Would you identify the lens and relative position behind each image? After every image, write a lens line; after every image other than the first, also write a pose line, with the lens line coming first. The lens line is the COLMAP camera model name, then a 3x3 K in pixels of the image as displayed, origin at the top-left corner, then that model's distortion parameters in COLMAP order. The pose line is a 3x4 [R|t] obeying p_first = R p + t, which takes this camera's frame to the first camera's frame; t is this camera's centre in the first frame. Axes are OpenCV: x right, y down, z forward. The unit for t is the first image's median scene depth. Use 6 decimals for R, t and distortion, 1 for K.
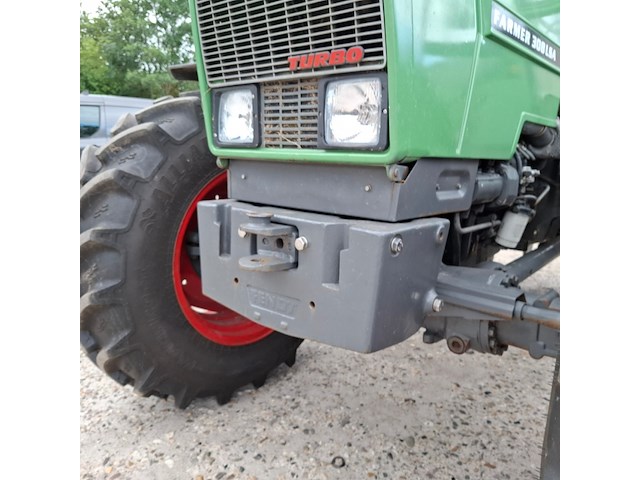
lens RADIAL K [[457.9, 0, 326.5], [0, 457.9, 221.5], [0, 0, 1]] dist [0.004267, 0.001038]
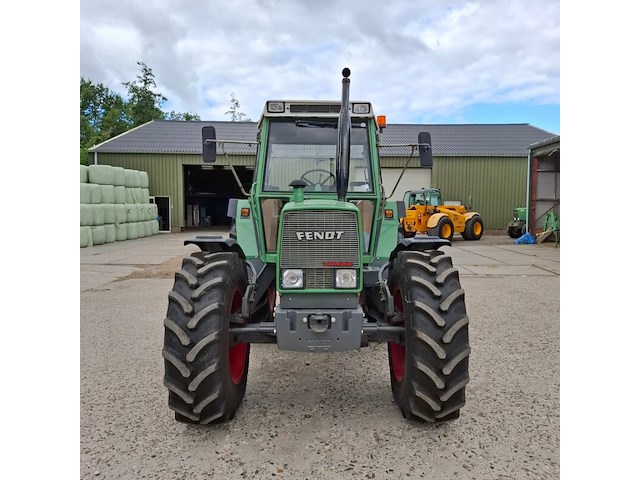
lens RADIAL K [[445.4, 0, 318.6], [0, 445.4, 235.9], [0, 0, 1]] dist [0.107486, -0.144248]
pose [[0.762749, -0.063252, 0.643594, -1.709113], [0.121347, 0.991527, -0.046366, -0.325949], [-0.635208, 0.113464, 0.763961, -1.098588]]
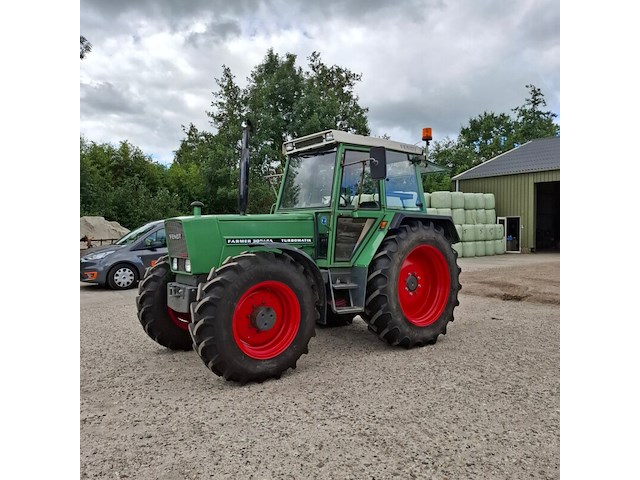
lens RADIAL K [[445.4, 0, 318.6], [0, 445.4, 235.9], [0, 0, 1]] dist [0.107486, -0.144248]
pose [[0.976633, -0.027991, -0.213082, 1.996885], [-0.005185, 0.988124, -0.153568, 0.159191], [0.214850, 0.151085, 0.964890, -2.790898]]
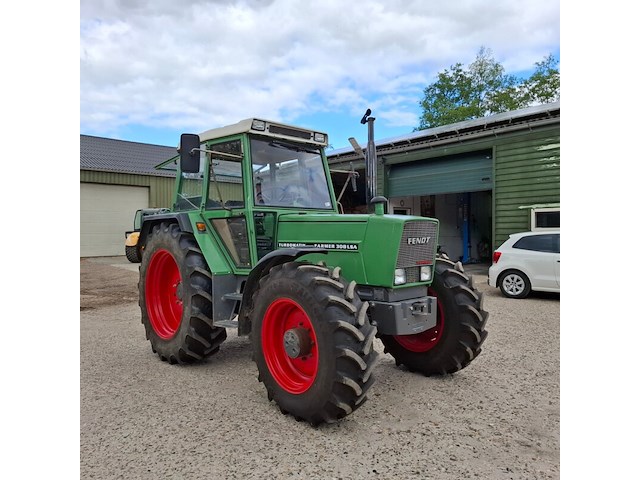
lens RADIAL K [[445.4, 0, 318.6], [0, 445.4, 235.9], [0, 0, 1]] dist [0.107486, -0.144248]
pose [[0.141190, -0.042232, 0.989081, -3.396177], [0.168994, 0.985454, 0.017954, -0.656385], [-0.975452, 0.164614, 0.146274, 1.031199]]
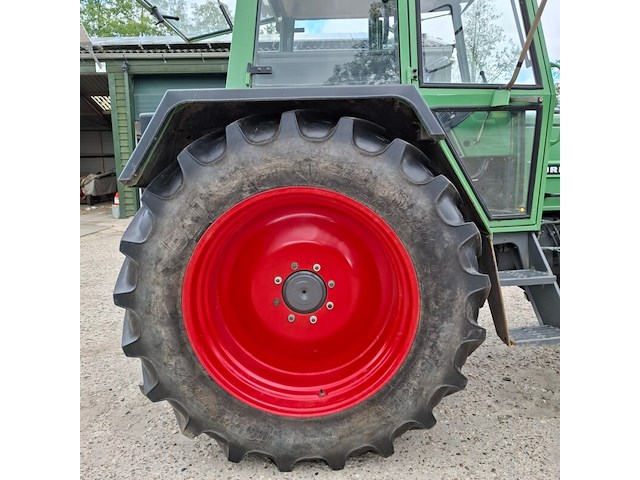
lens RADIAL K [[447.6, 0, 320.7], [0, 447.6, 238.2], [0, 0, 1]] dist [0.108505, -0.137698]
pose [[-0.619101, -0.143915, 0.772012, -0.554732], [0.114358, 0.956064, 0.269933, -0.958820], [-0.776940, 0.255402, -0.575443, 4.105329]]
